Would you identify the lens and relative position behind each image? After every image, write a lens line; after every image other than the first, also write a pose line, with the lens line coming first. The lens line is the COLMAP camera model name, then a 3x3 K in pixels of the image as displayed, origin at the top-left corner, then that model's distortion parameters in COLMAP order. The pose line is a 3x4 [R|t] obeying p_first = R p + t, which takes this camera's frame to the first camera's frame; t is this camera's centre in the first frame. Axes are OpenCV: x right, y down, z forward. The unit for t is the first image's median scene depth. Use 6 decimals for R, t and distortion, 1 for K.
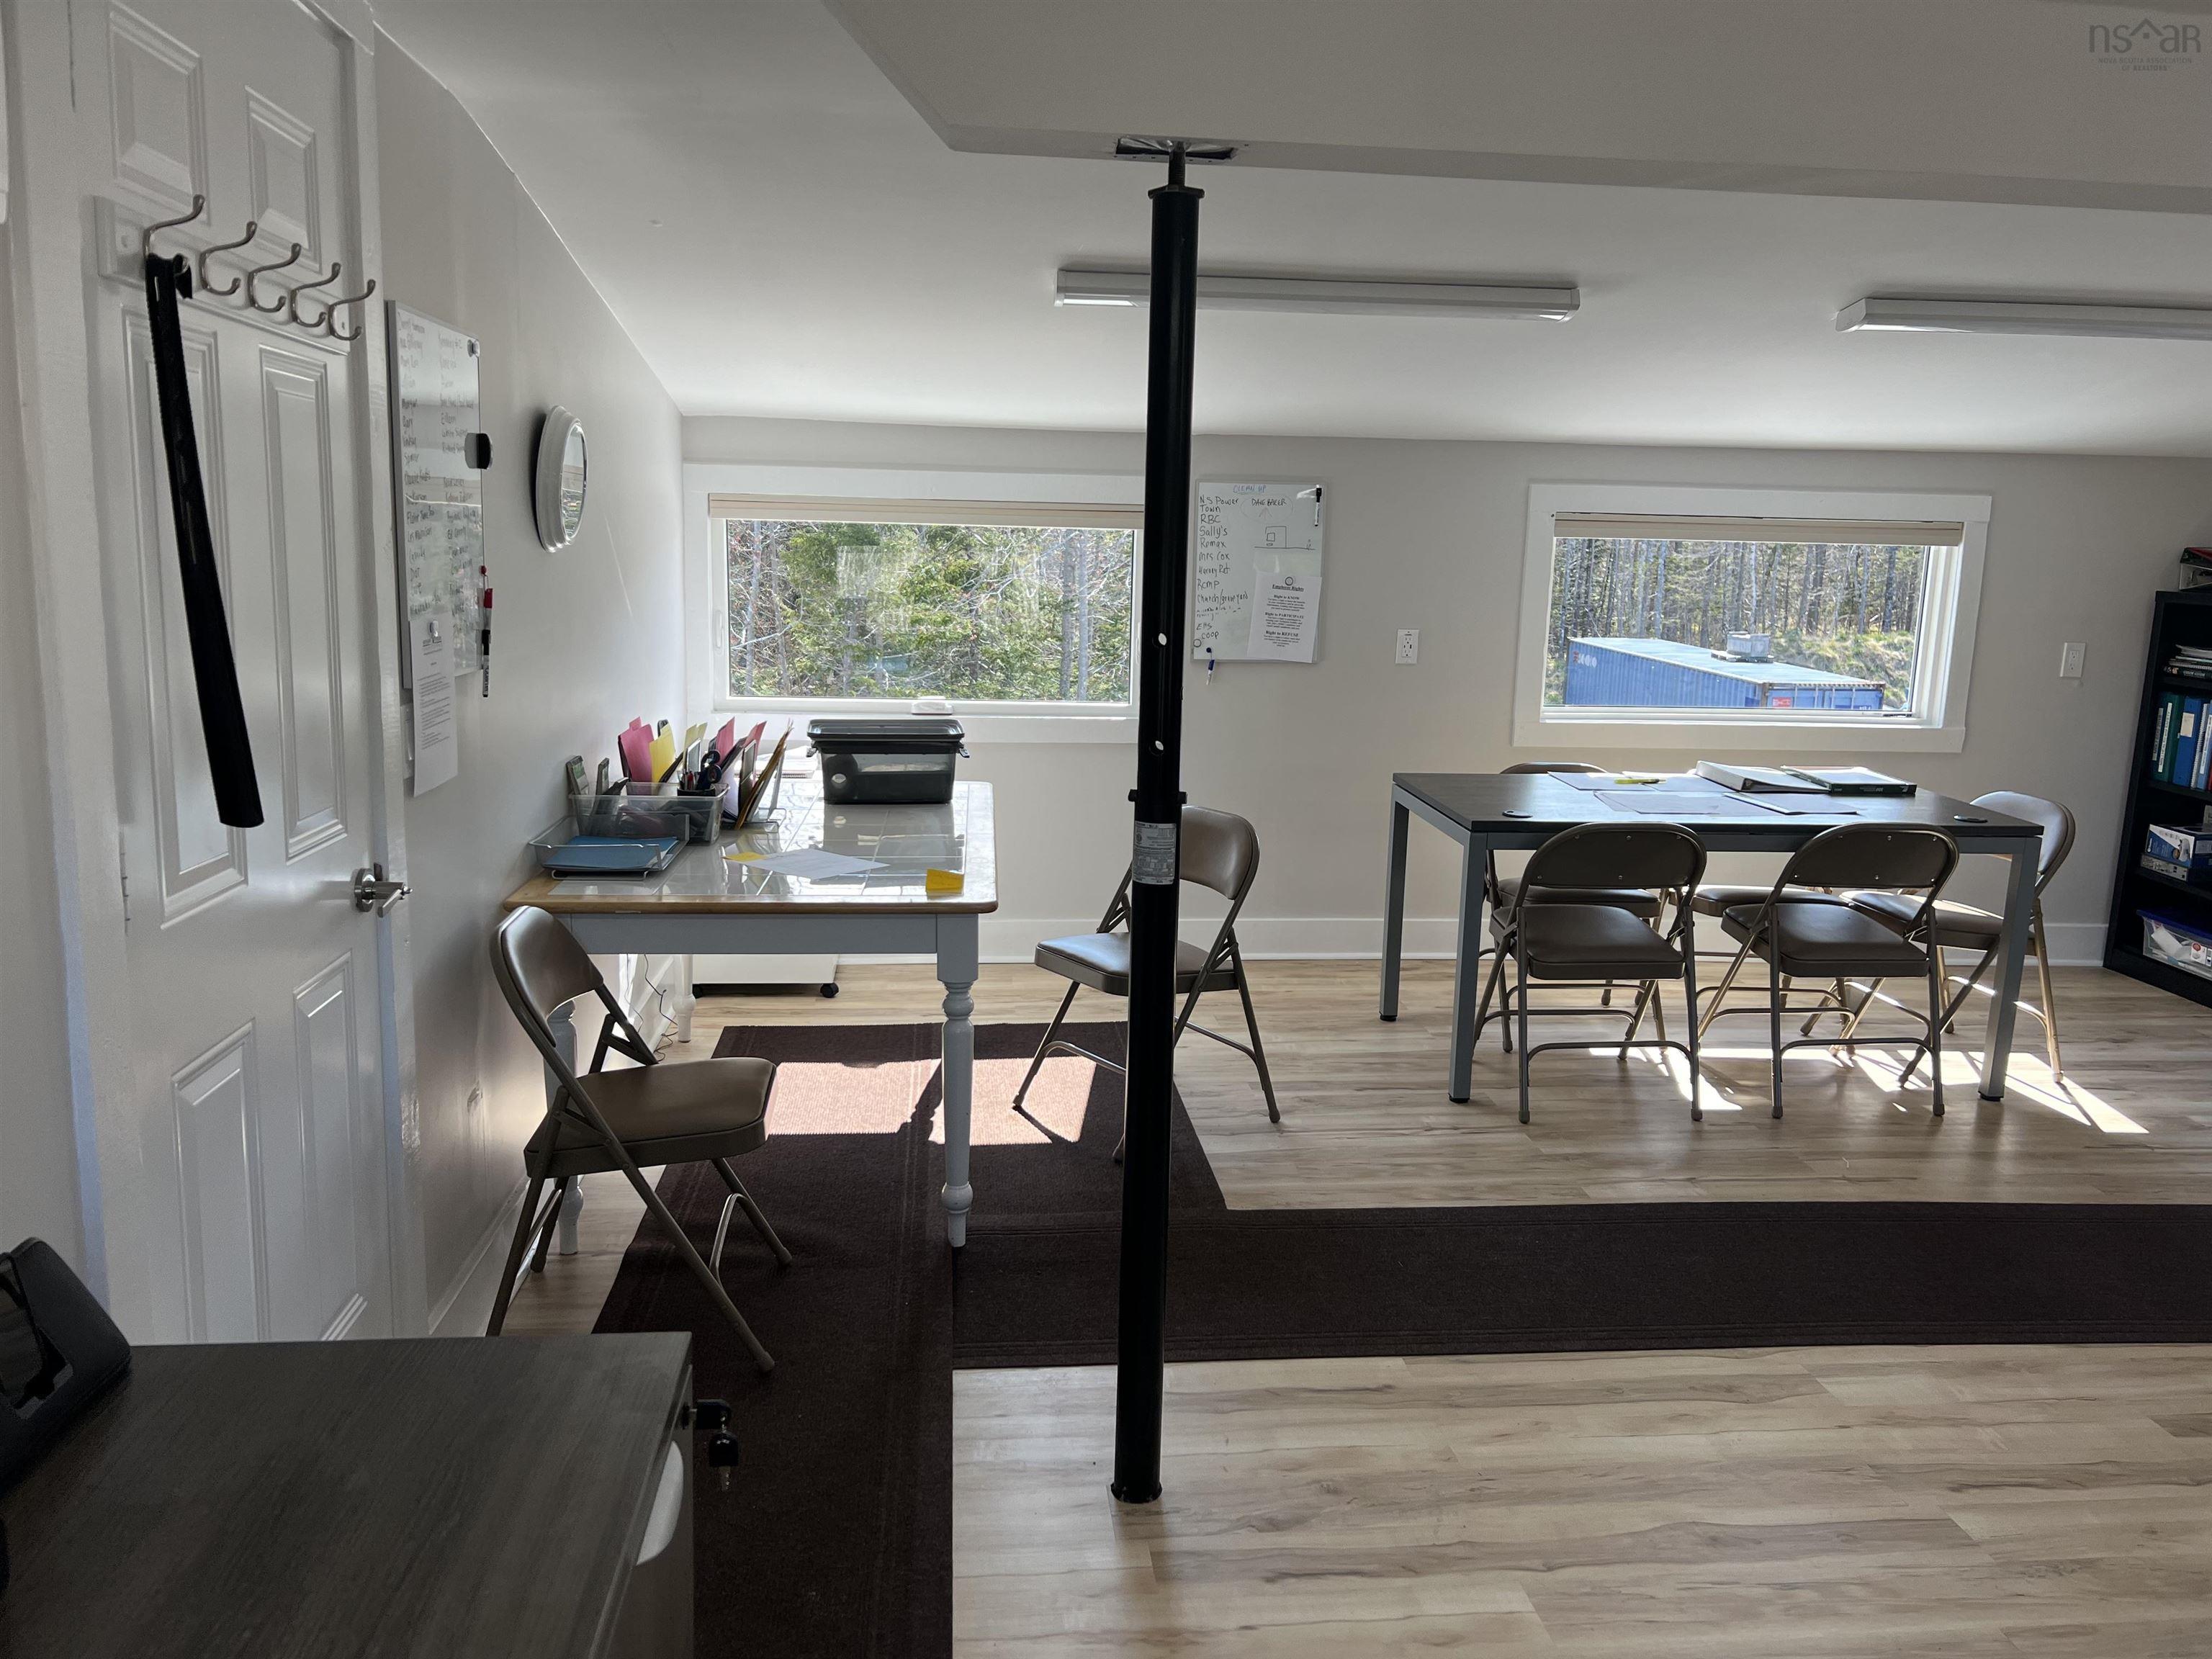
lens RADIAL K [[1693.9, 0, 1104.3], [0, 1693.9, 826.9], [0, 0, 1]] dist [0.058095, -0.045520]
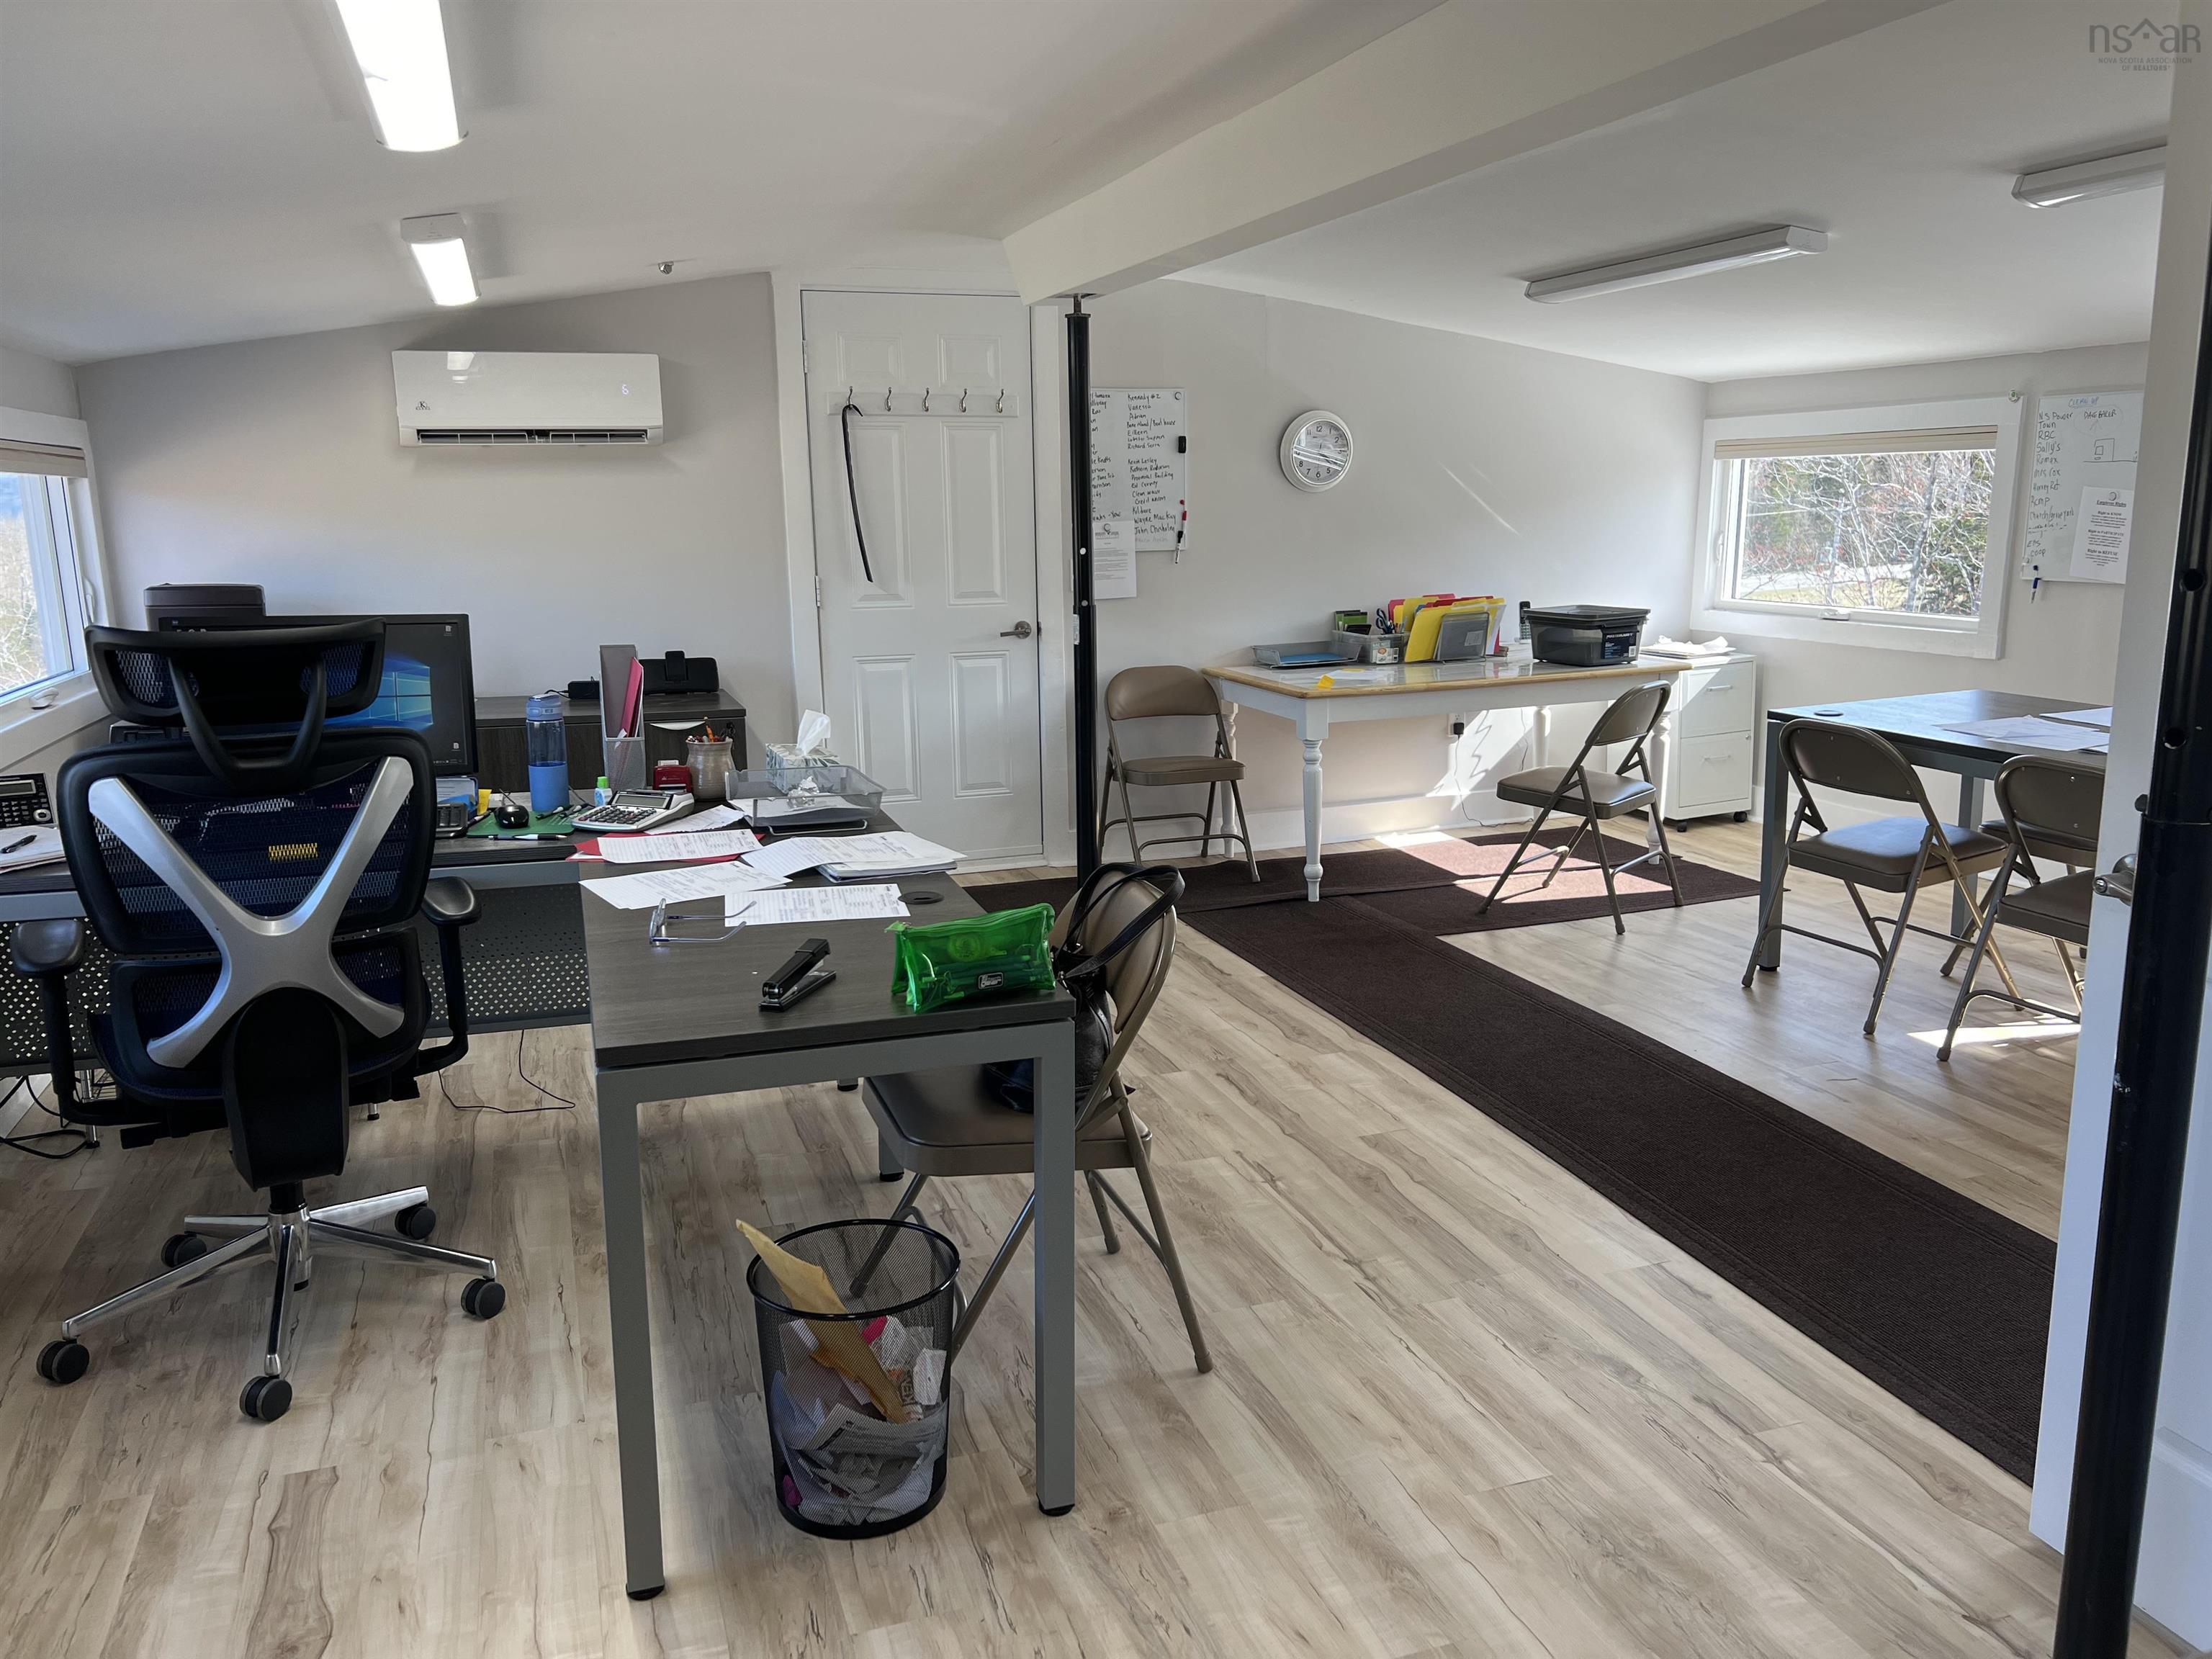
lens RADIAL K [[1693.9, 0, 1099.7], [0, 1693.9, 836.2], [0, 0, 1]] dist [0.058095, -0.045520]
pose [[0.215628, 0.169372, -0.961674, 1.268629], [-0.141843, 0.979829, 0.140765, -0.019161], [0.966119, 0.106053, 0.235303, 0.337894]]
